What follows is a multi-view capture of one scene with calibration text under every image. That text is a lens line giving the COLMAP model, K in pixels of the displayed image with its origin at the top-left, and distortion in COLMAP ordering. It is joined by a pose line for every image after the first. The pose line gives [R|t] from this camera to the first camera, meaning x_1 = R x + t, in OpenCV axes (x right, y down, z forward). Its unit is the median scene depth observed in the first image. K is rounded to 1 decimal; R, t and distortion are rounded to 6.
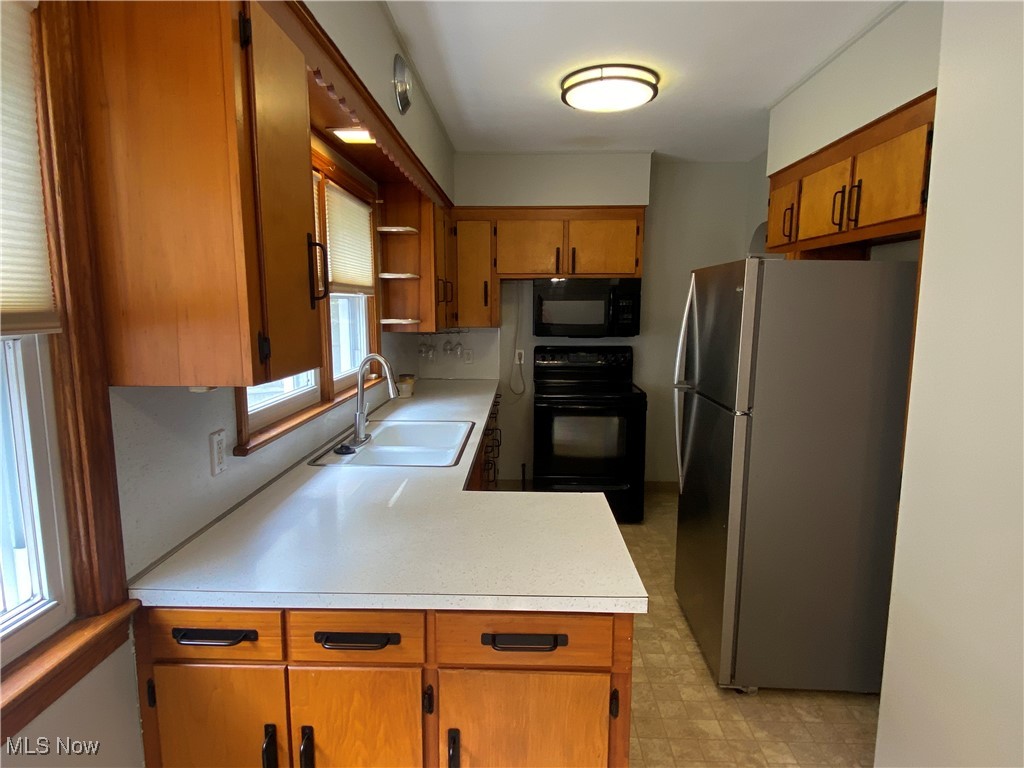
lens RADIAL K [[577.3, 0, 506.5], [0, 577.3, 379.8], [0, 0, 1]] dist [-0.001508, -0.001331]
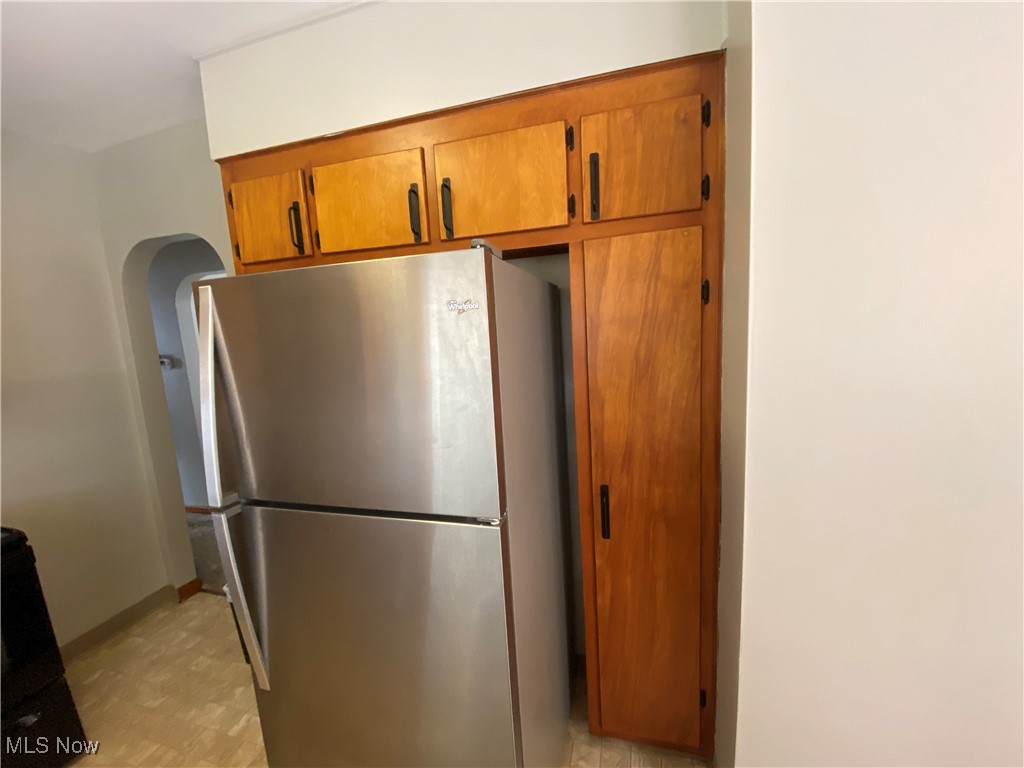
lens RADIAL K [[415.8, 0, 509.5], [0, 415.8, 381.4], [0, 0, 1]] dist [0.032398, -0.023992]
pose [[0.256208, -0.146512, 0.955454, 0.031356], [0.183597, 0.977829, 0.100711, -0.105198], [-0.949026, 0.149615, 0.277427, 0.749868]]
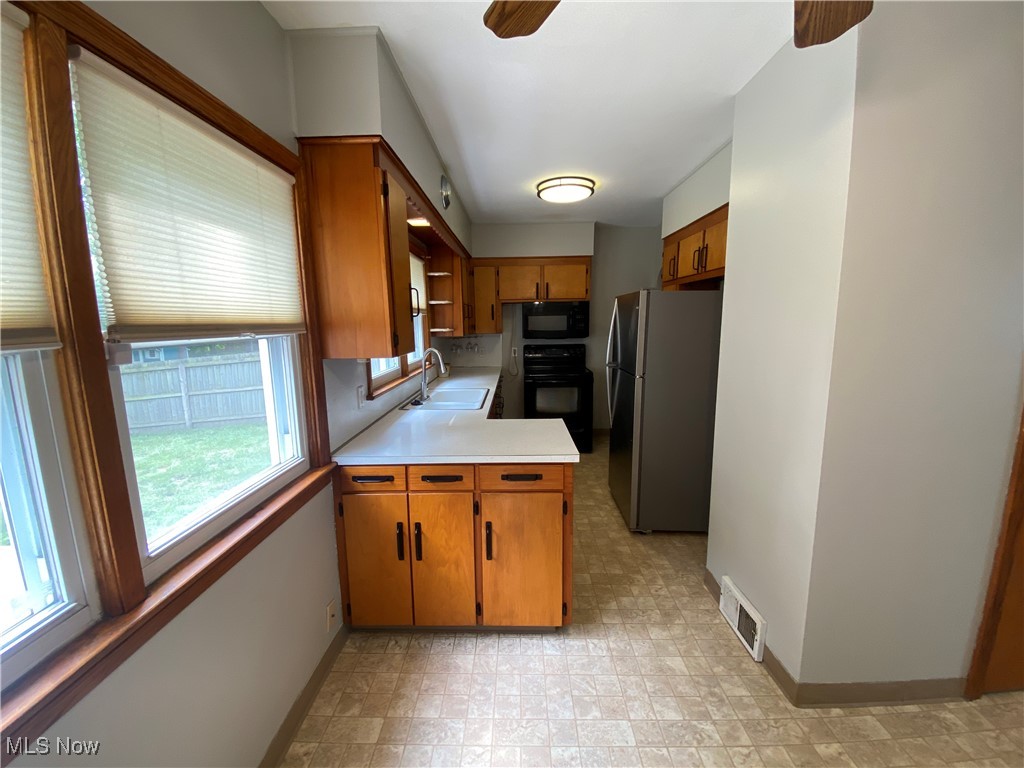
lens RADIAL K [[415.8, 0, 509.5], [0, 415.8, 381.4], [0, 0, 1]] dist [0.032398, -0.023992]
pose [[0.999752, -0.017374, 0.013965, -0.015322], [0.017135, 0.999708, 0.017032, 0.040235], [-0.014257, -0.016789, 0.999757, -0.274034]]
